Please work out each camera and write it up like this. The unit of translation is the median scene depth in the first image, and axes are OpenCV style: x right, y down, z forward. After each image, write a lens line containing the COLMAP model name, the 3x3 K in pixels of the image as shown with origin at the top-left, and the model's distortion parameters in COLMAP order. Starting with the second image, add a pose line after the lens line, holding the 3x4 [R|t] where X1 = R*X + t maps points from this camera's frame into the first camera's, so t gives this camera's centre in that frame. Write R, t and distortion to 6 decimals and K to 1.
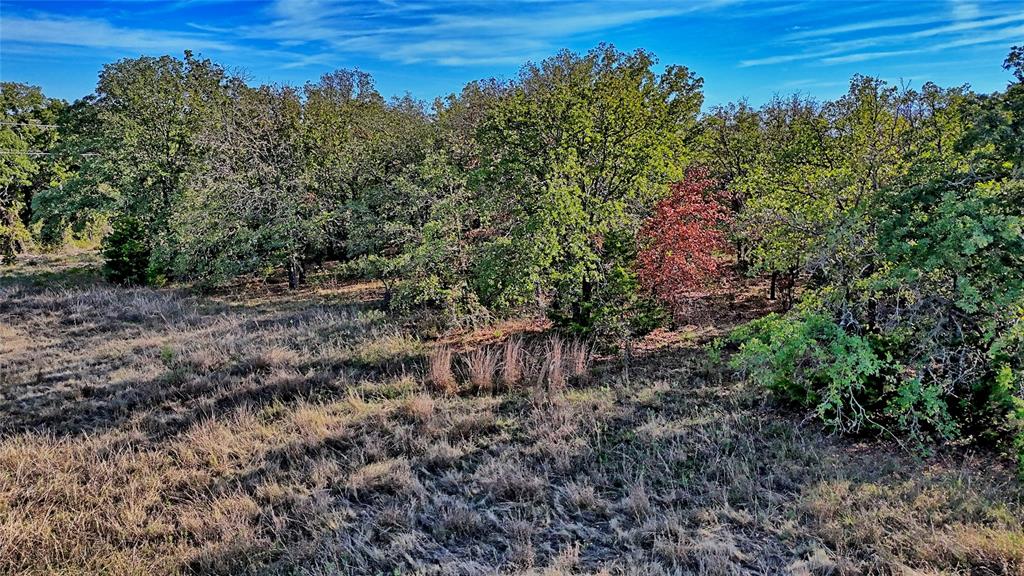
lens RADIAL K [[709.6, 0, 507.1], [0, 709.6, 290.7], [0, 0, 1]] dist [0.087552, -0.033972]
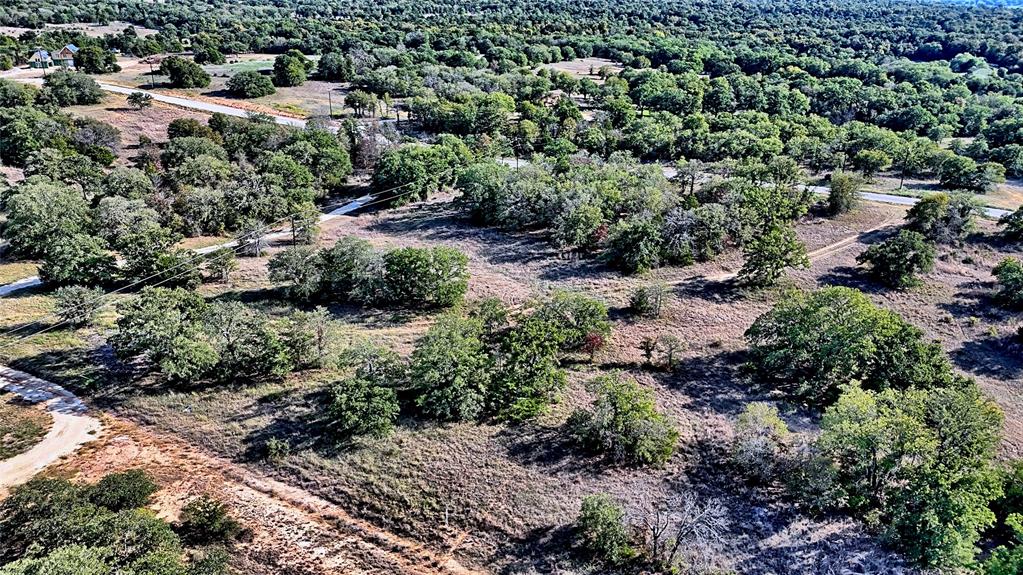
lens RADIAL K [[708.9, 0, 508.0], [0, 708.9, 291.0], [0, 0, 1]] dist [0.087552, -0.033972]
pose [[0.991451, 0.047664, -0.121466, 0.237988], [-0.018366, 0.972603, 0.231745, -1.054251], [0.129184, -0.227533, 0.965163, -5.329347]]
